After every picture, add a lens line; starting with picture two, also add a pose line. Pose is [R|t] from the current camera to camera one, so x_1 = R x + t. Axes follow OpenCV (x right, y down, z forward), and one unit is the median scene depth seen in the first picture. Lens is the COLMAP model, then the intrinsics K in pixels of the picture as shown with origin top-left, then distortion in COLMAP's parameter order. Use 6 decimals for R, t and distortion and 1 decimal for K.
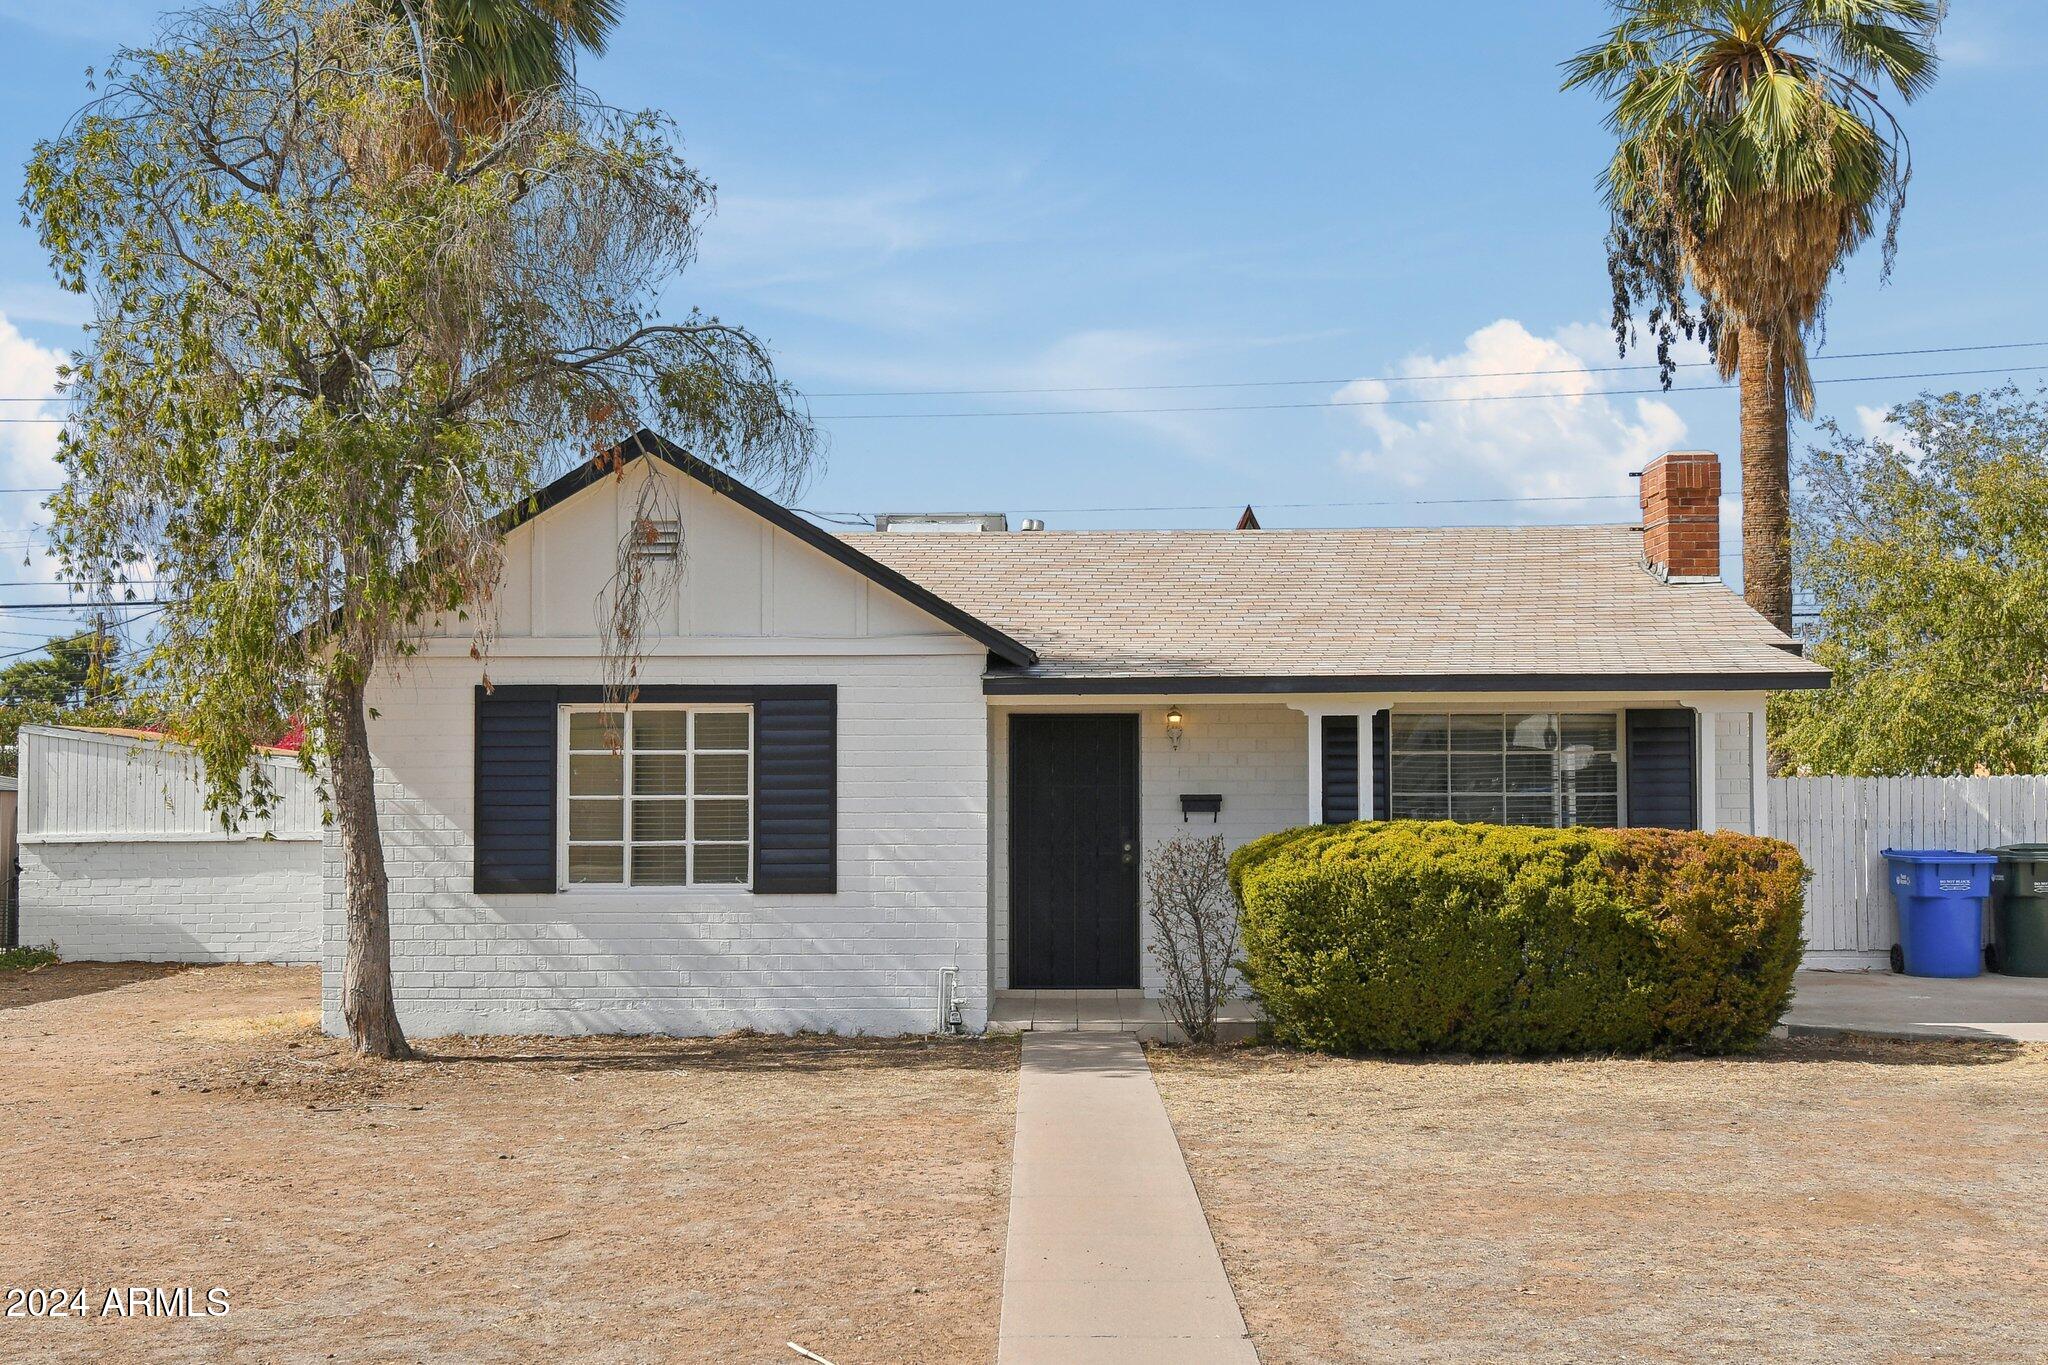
lens RADIAL K [[2264.5, 0, 1029.3], [0, 2264.5, 707.8], [0, 0, 1]] dist [0.006663, 0.016718]
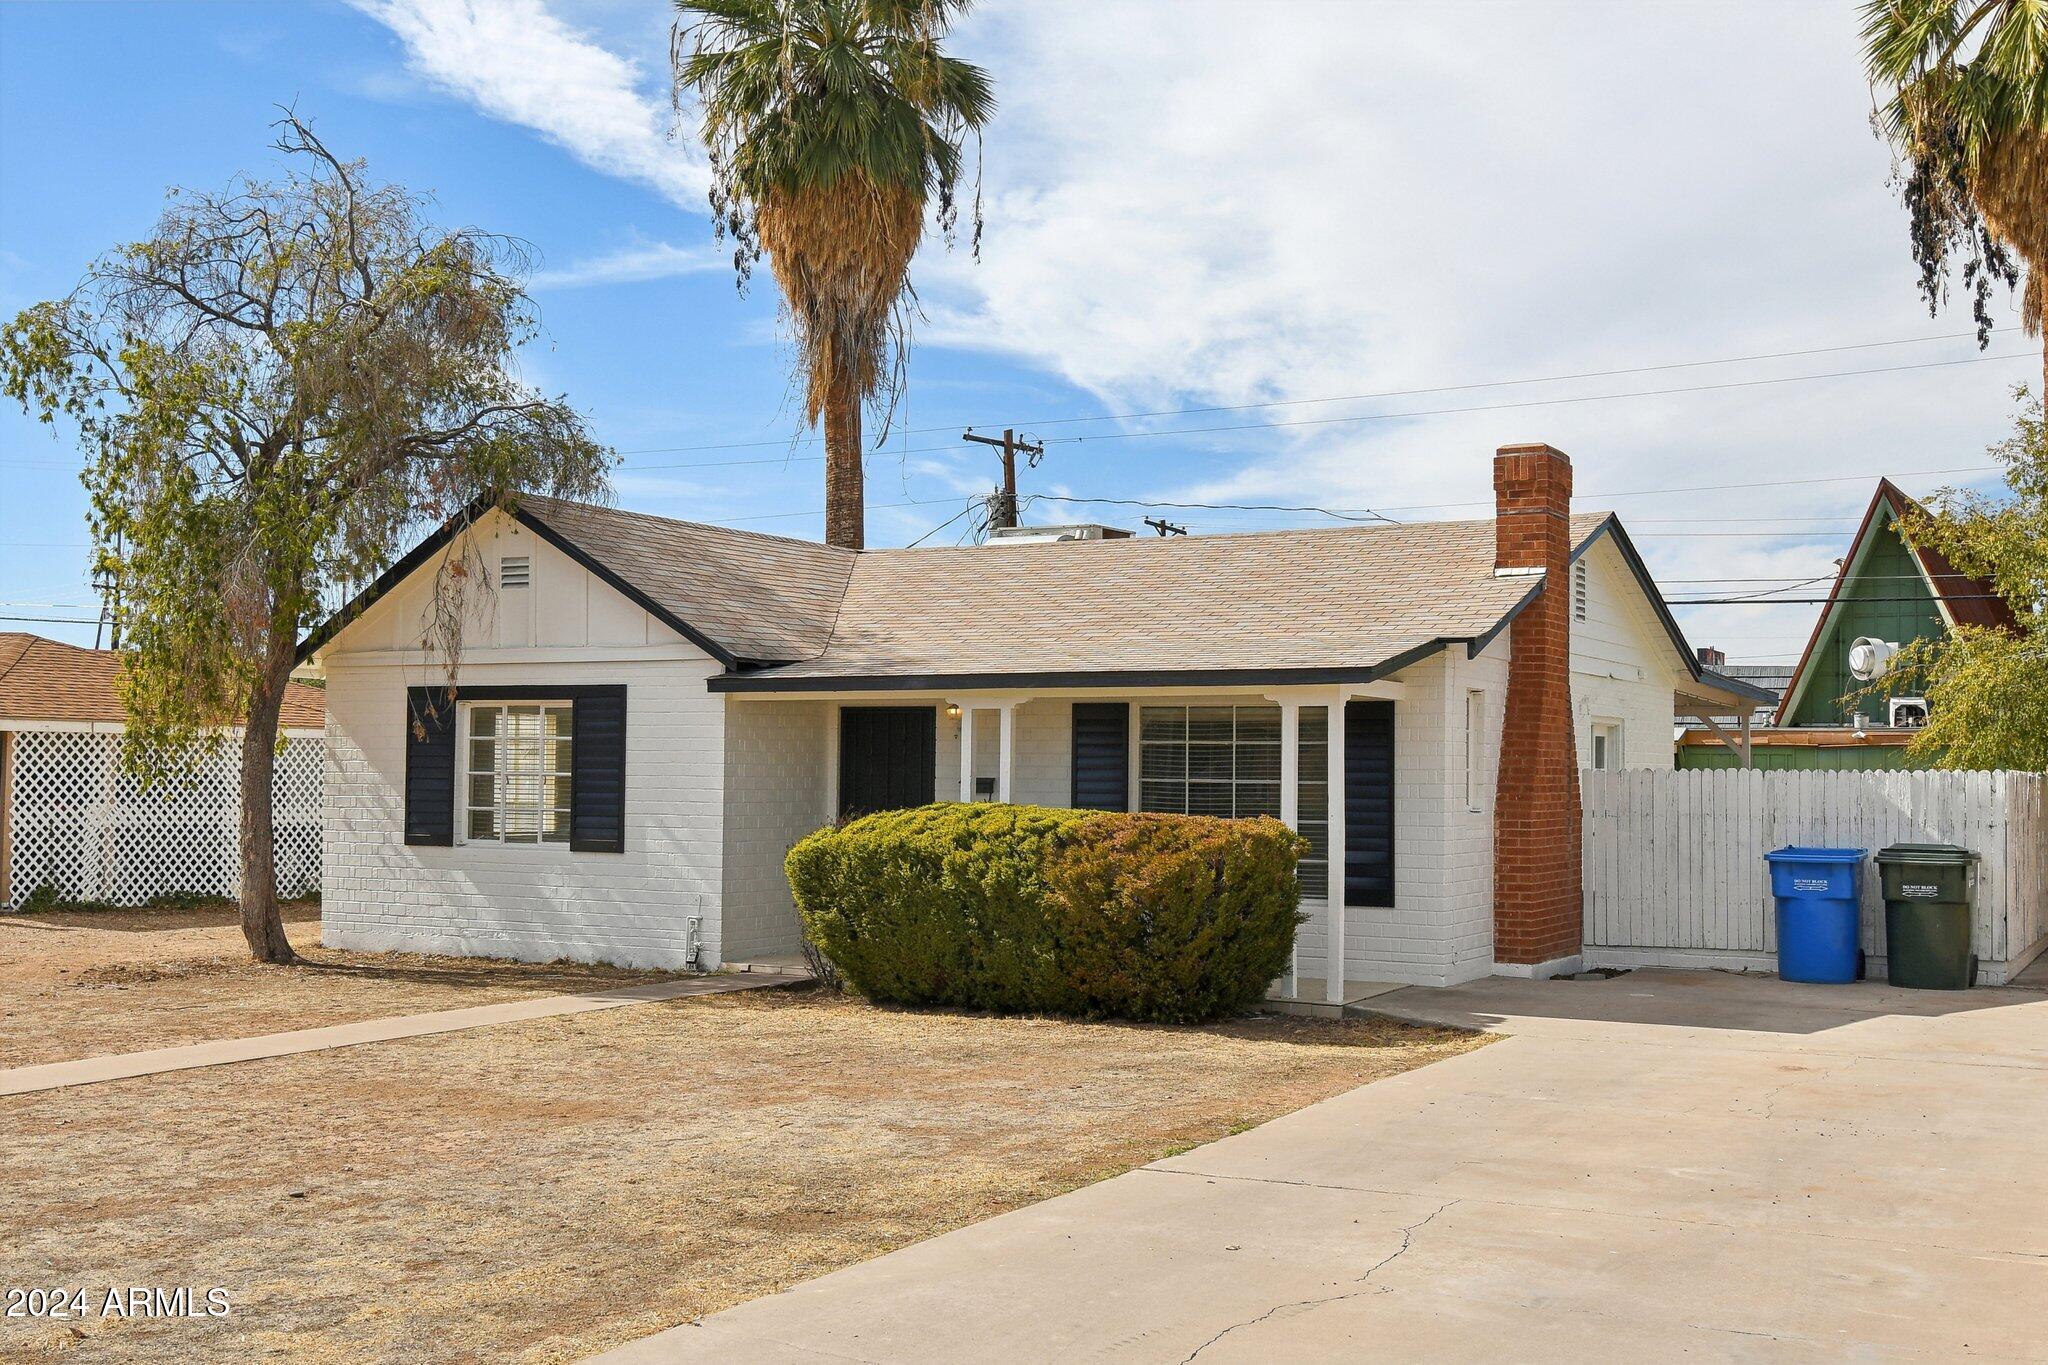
lens RADIAL K [[2245.6, 0, 1024.0], [0, 2245.6, 682.5], [0, 0, 1]] dist [-0.000032, 0.008372]
pose [[0.880803, -0.006638, -0.473437, 0.681681], [0.005013, 0.999976, -0.004694, -0.004343], [0.473457, 0.001761, 0.880815, 0.021814]]
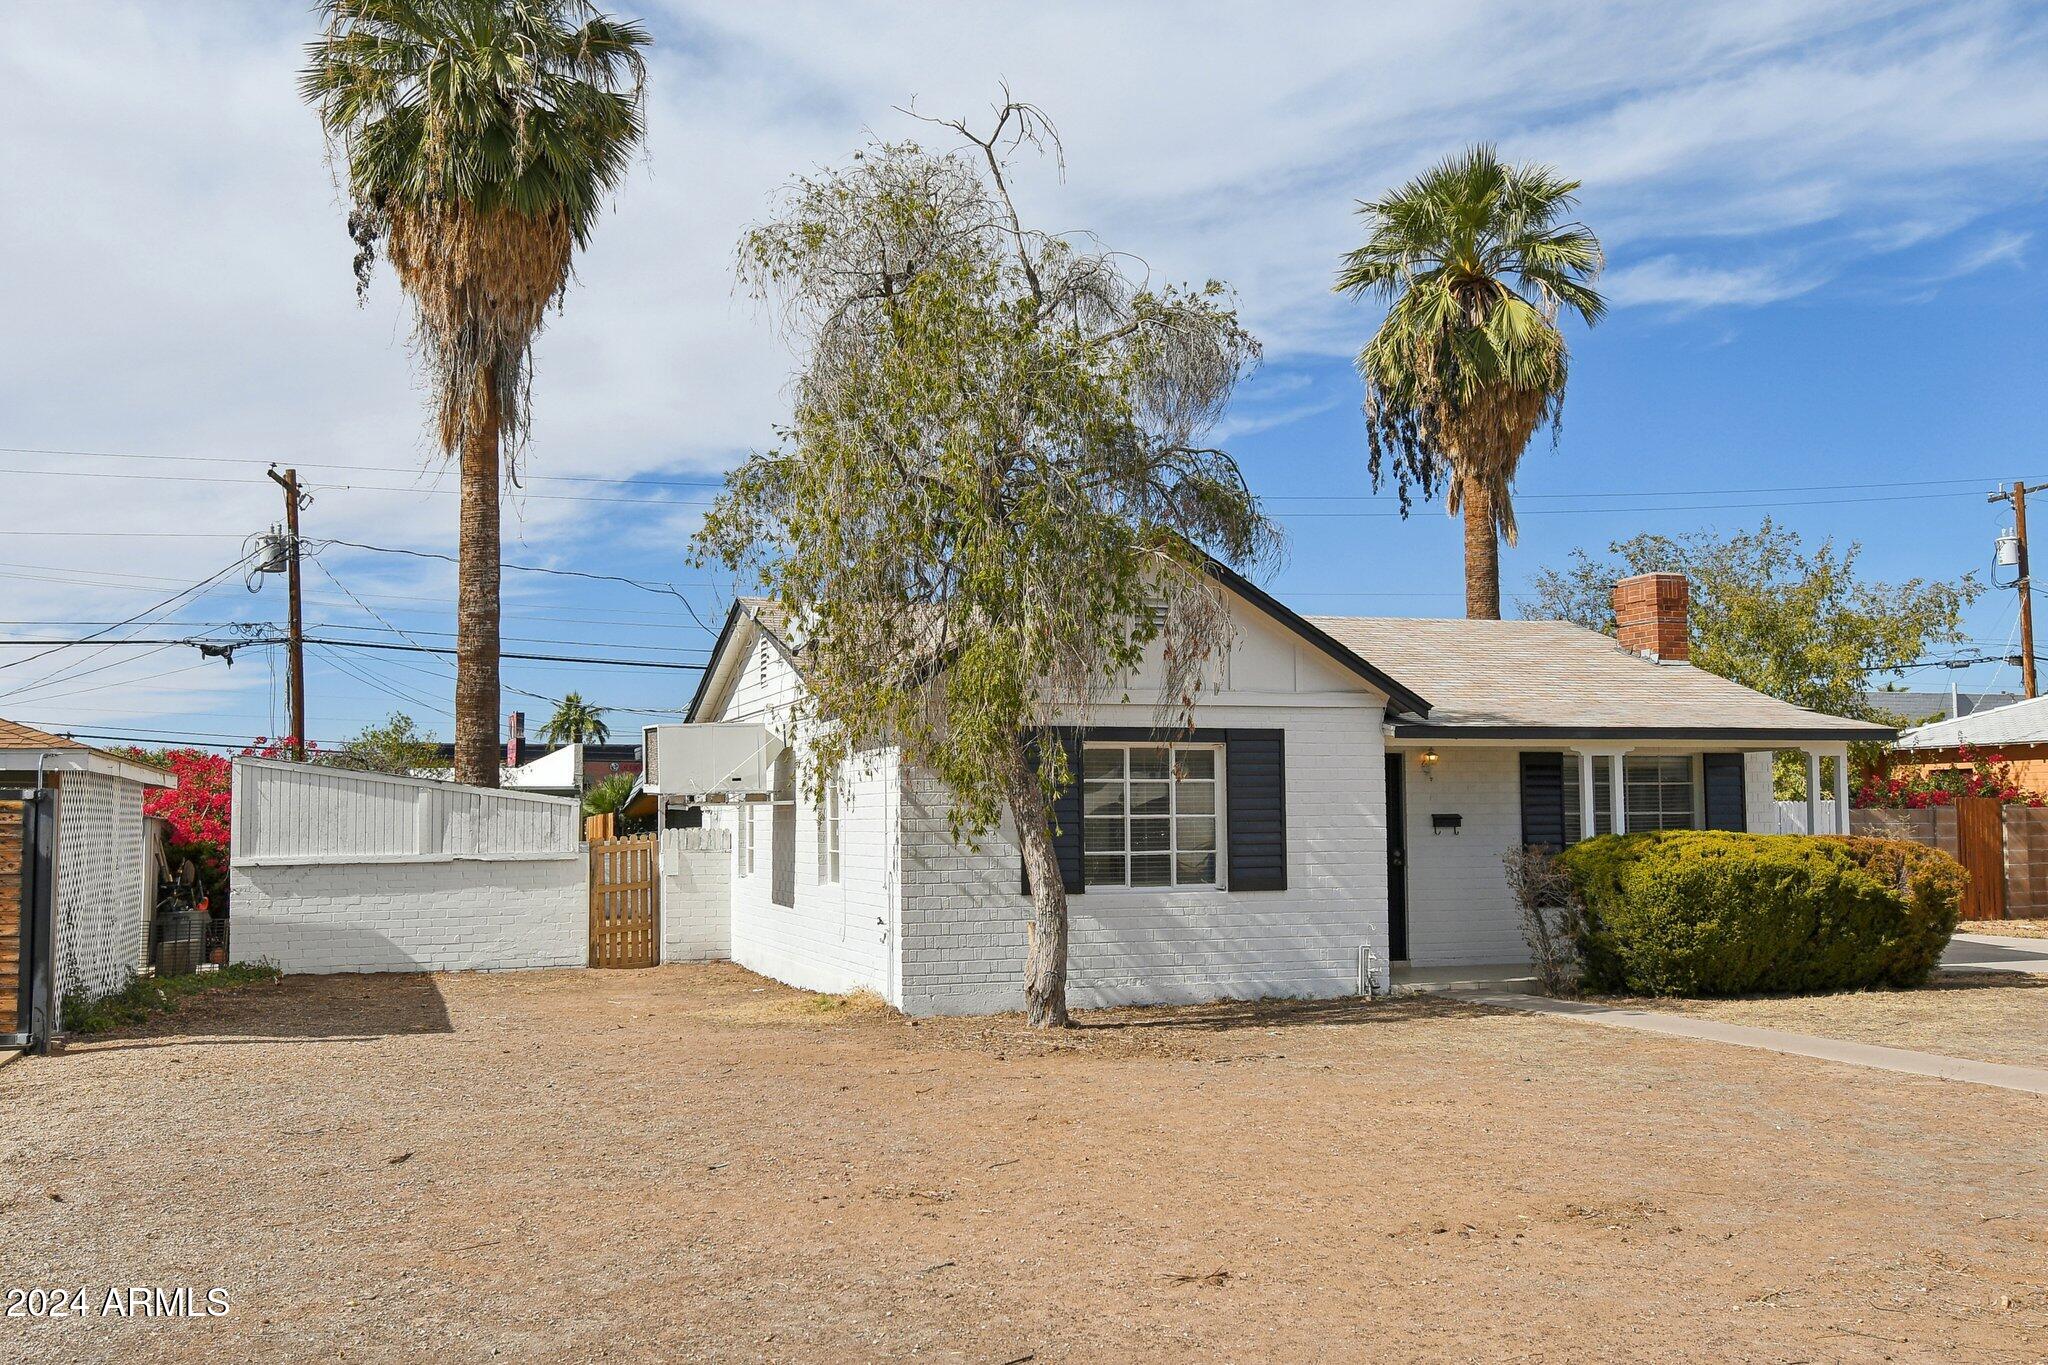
lens RADIAL K [[1890.2, 0, 1024.0], [0, 1890.2, 682.5], [0, 0, 1]] dist [0.002622, 0.002613]
pose [[0.938788, 0.020955, 0.343859, -0.594219], [-0.007904, 0.999196, -0.039311, 0.006958], [-0.344406, 0.034186, 0.938198, 0.032418]]
